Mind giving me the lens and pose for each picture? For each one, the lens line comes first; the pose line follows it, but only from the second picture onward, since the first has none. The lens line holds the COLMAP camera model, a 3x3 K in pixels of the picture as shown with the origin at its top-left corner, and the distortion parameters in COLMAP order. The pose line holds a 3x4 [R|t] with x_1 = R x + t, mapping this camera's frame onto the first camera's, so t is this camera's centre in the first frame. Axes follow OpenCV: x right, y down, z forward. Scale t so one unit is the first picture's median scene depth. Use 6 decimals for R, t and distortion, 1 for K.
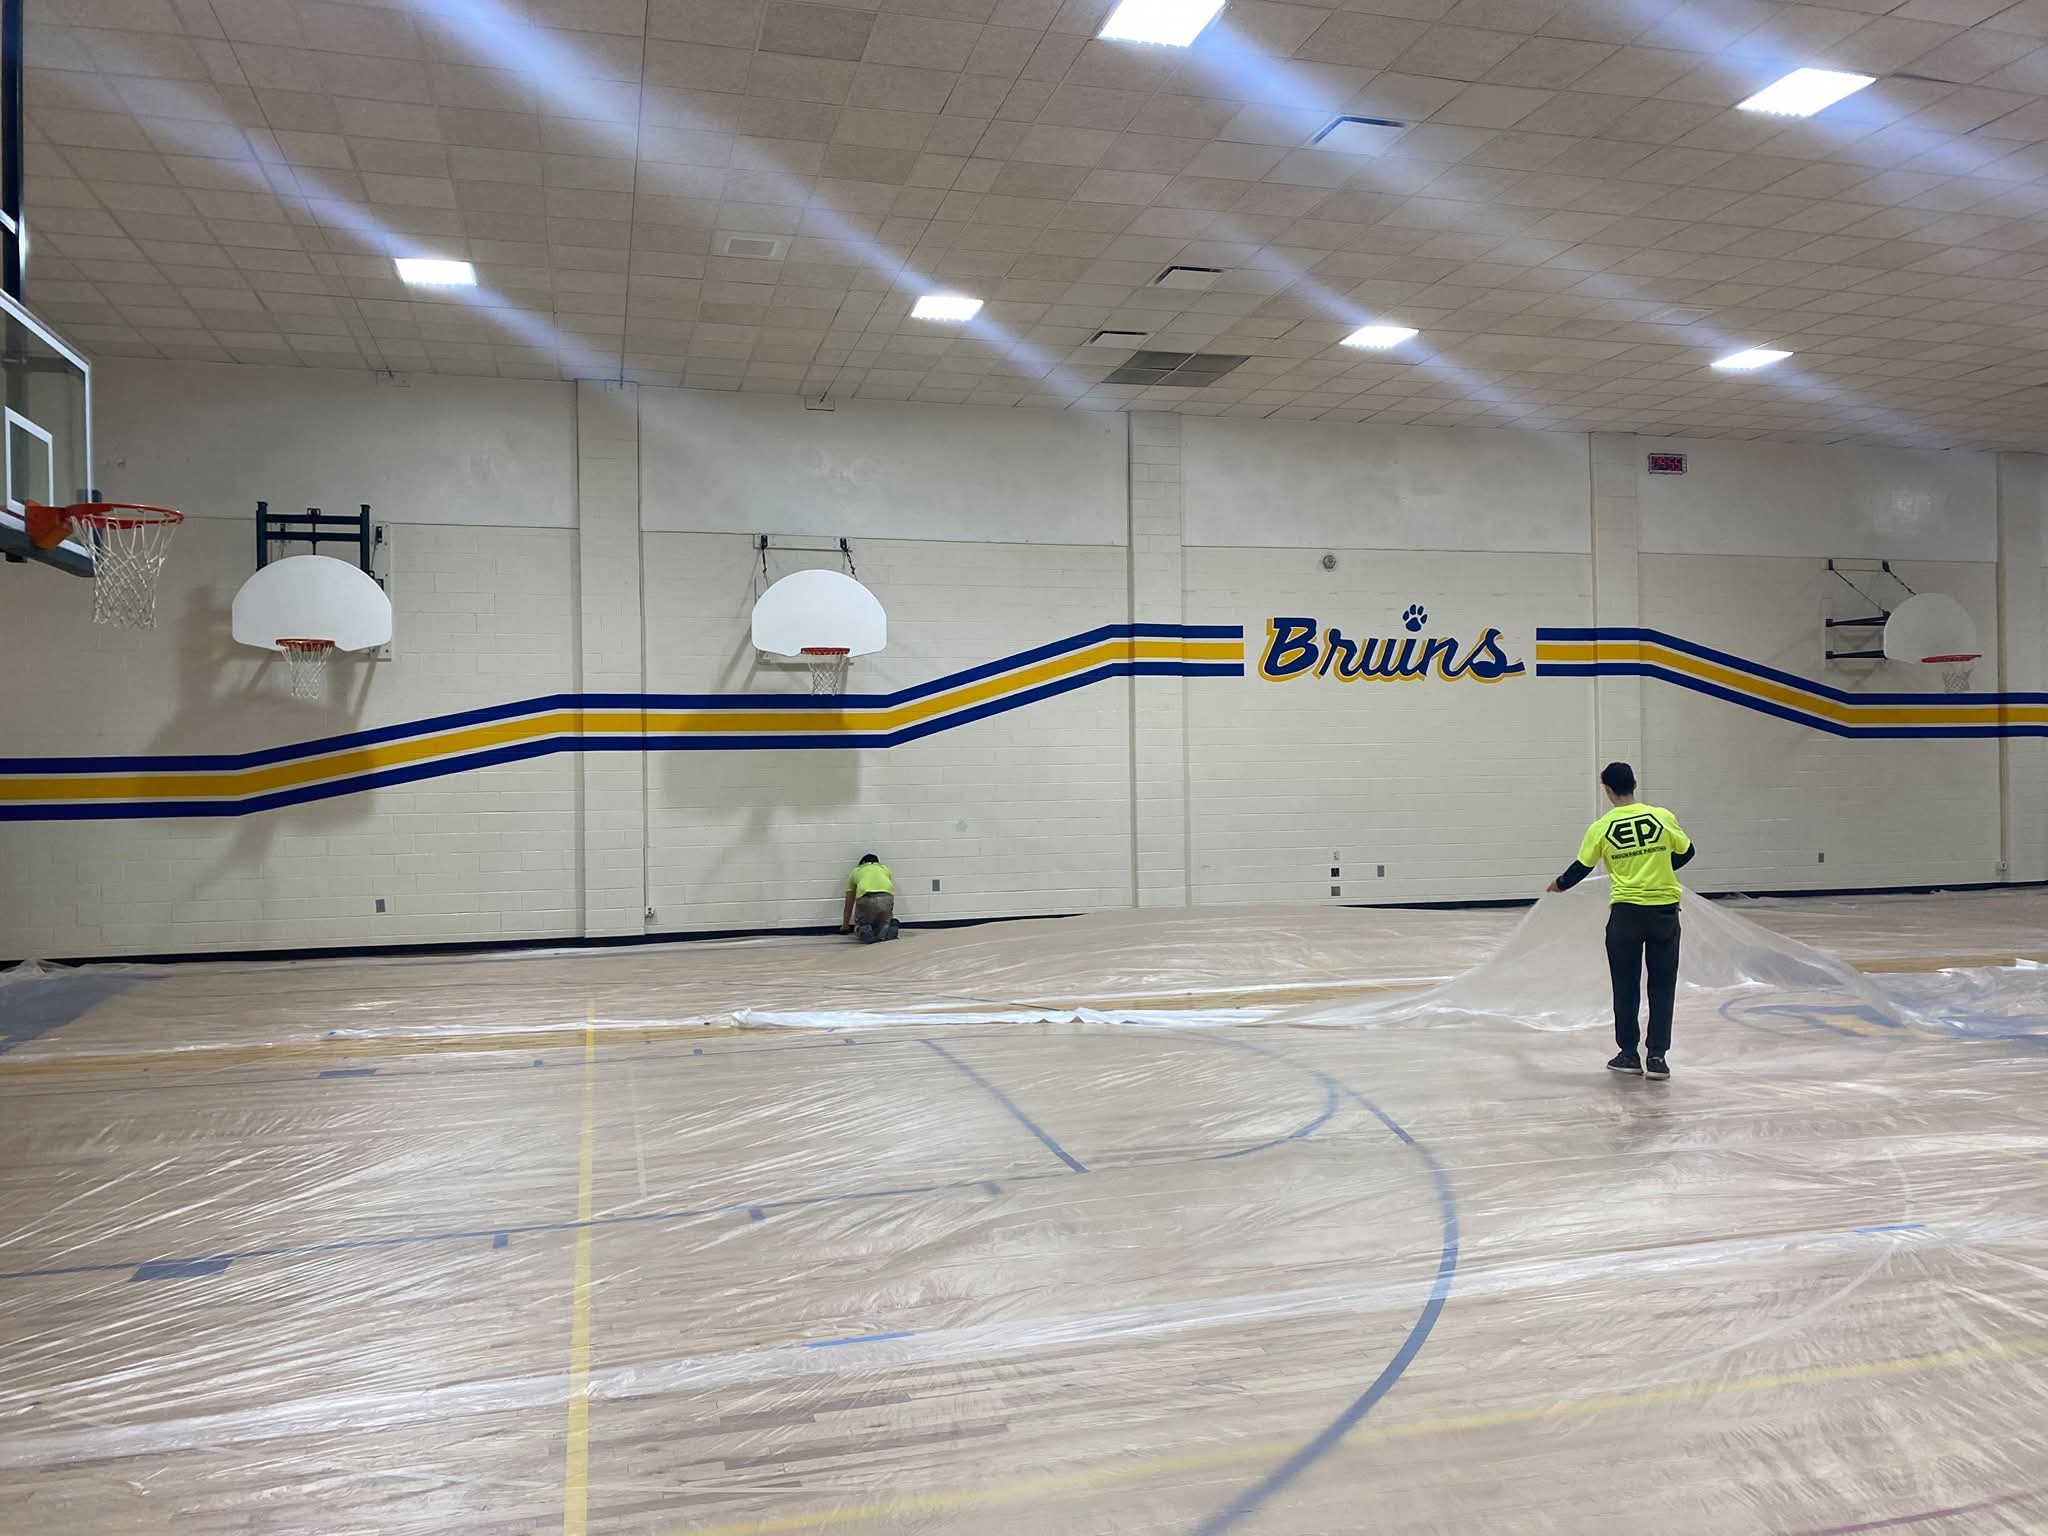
lens RADIAL K [[1558.3, 0, 1024.0], [0, 1558.3, 768.0], [0, 0, 1]] dist [0.009347, 0.004440]
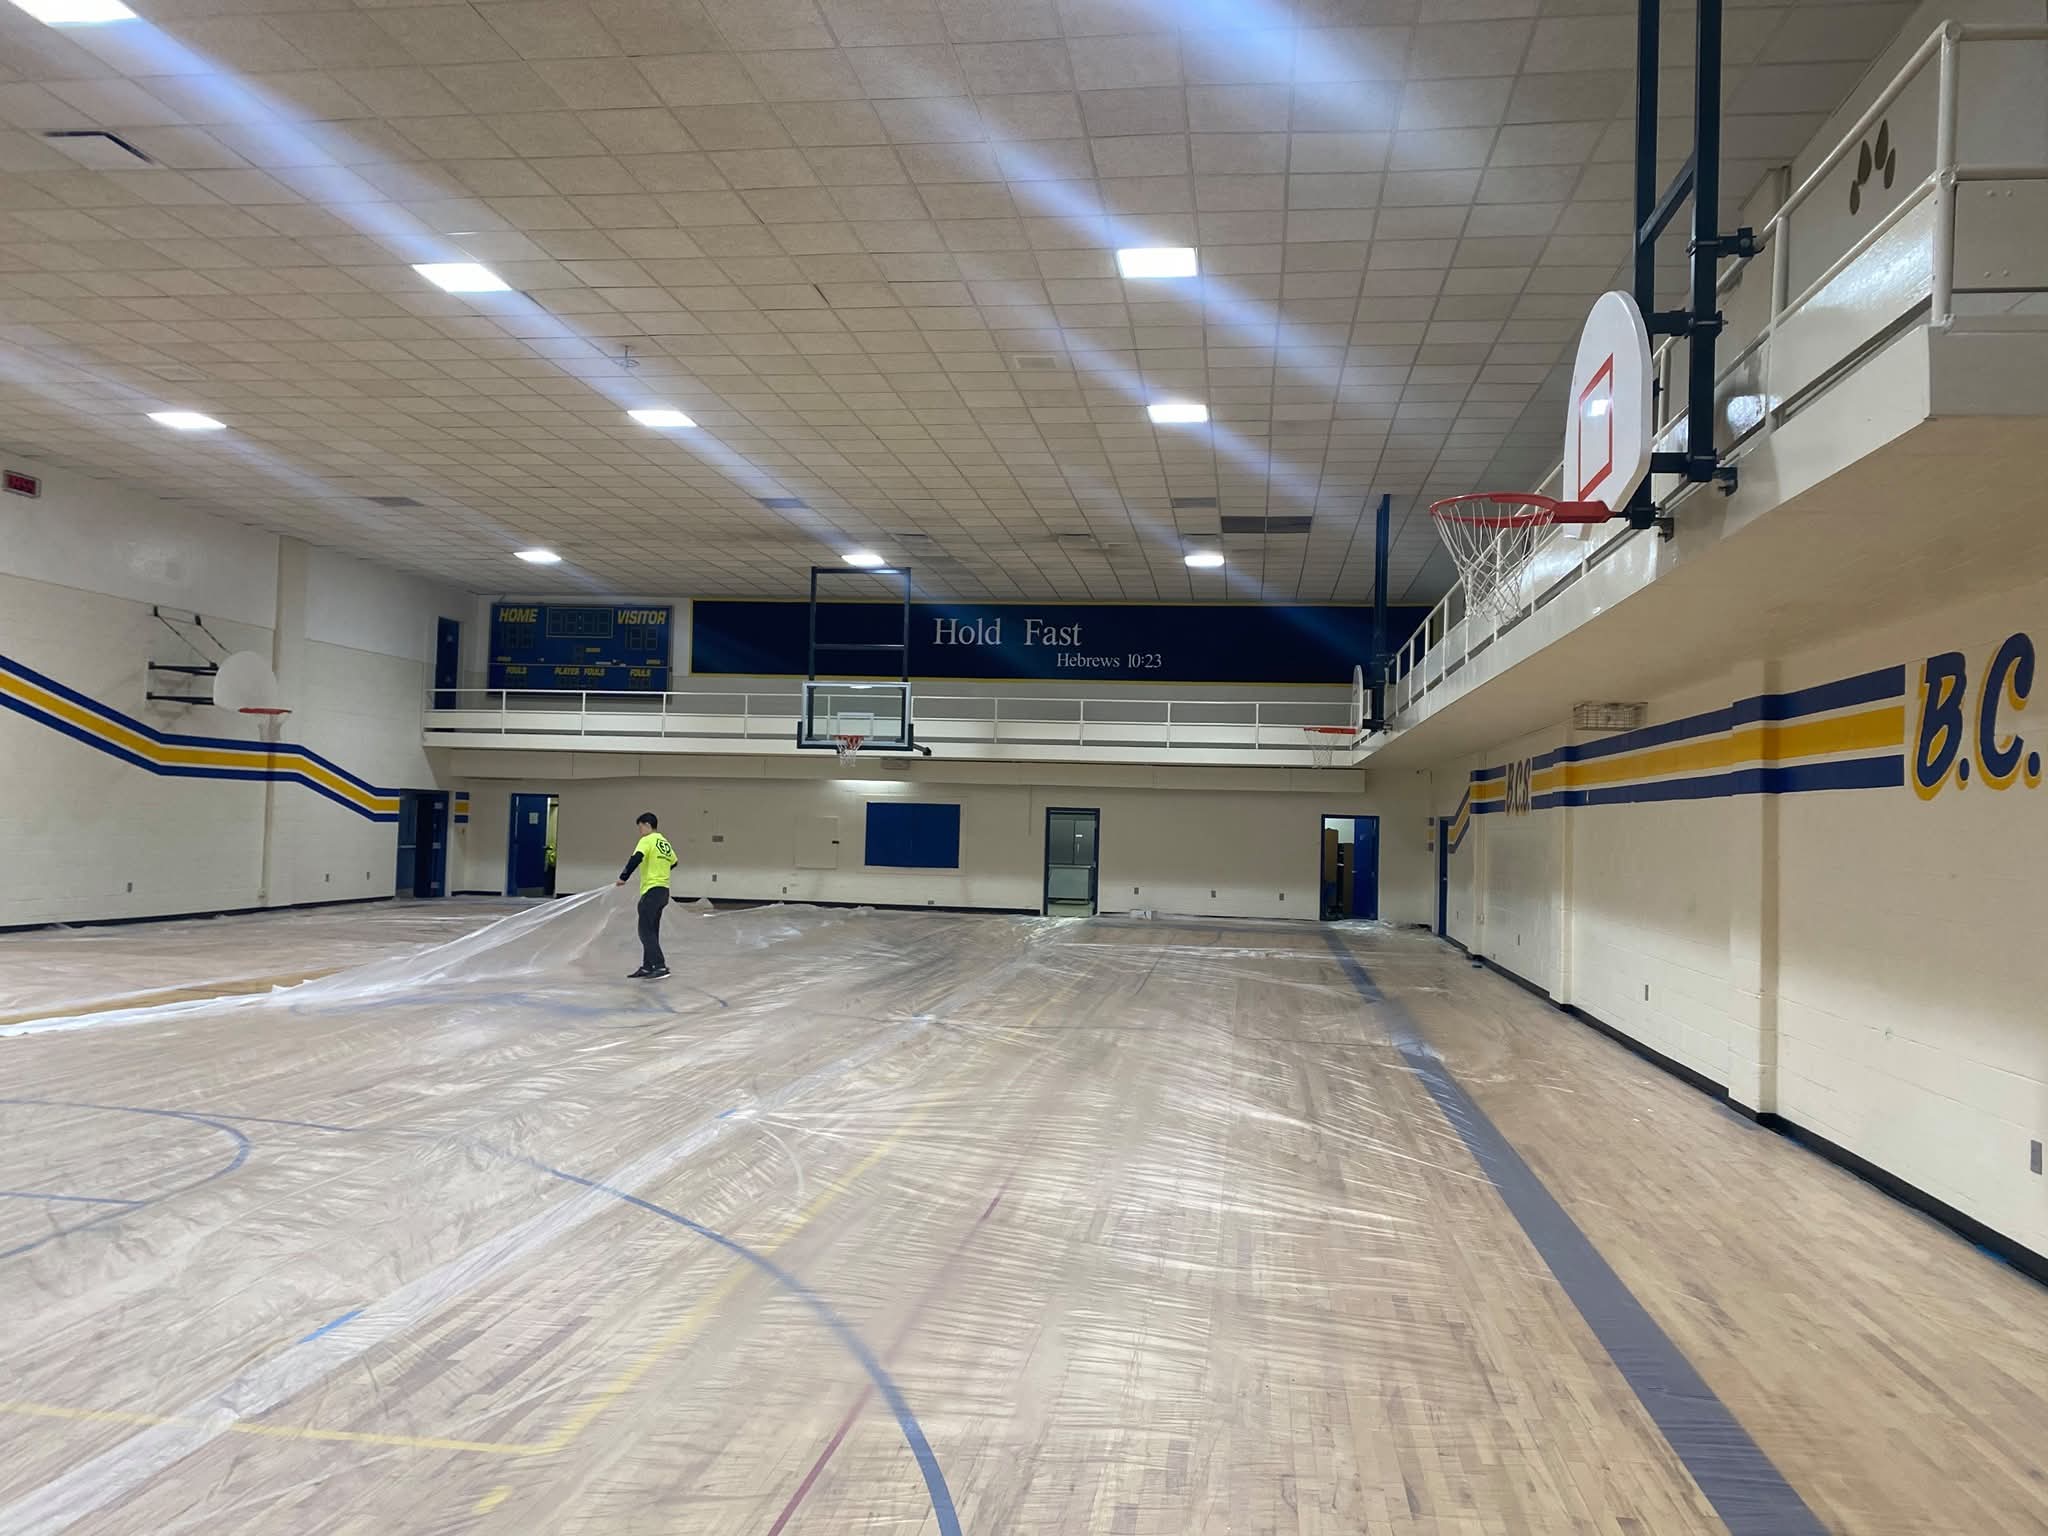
lens RADIAL K [[1558.3, 0, 1024.0], [0, 1558.3, 768.0], [0, 0, 1]] dist [0.009347, 0.004440]
pose [[0.395720, 0.058041, 0.916535, -0.232187], [-0.038071, 0.998180, -0.046773, 0.003883], [-0.917582, -0.016384, 0.397210, 0.035624]]
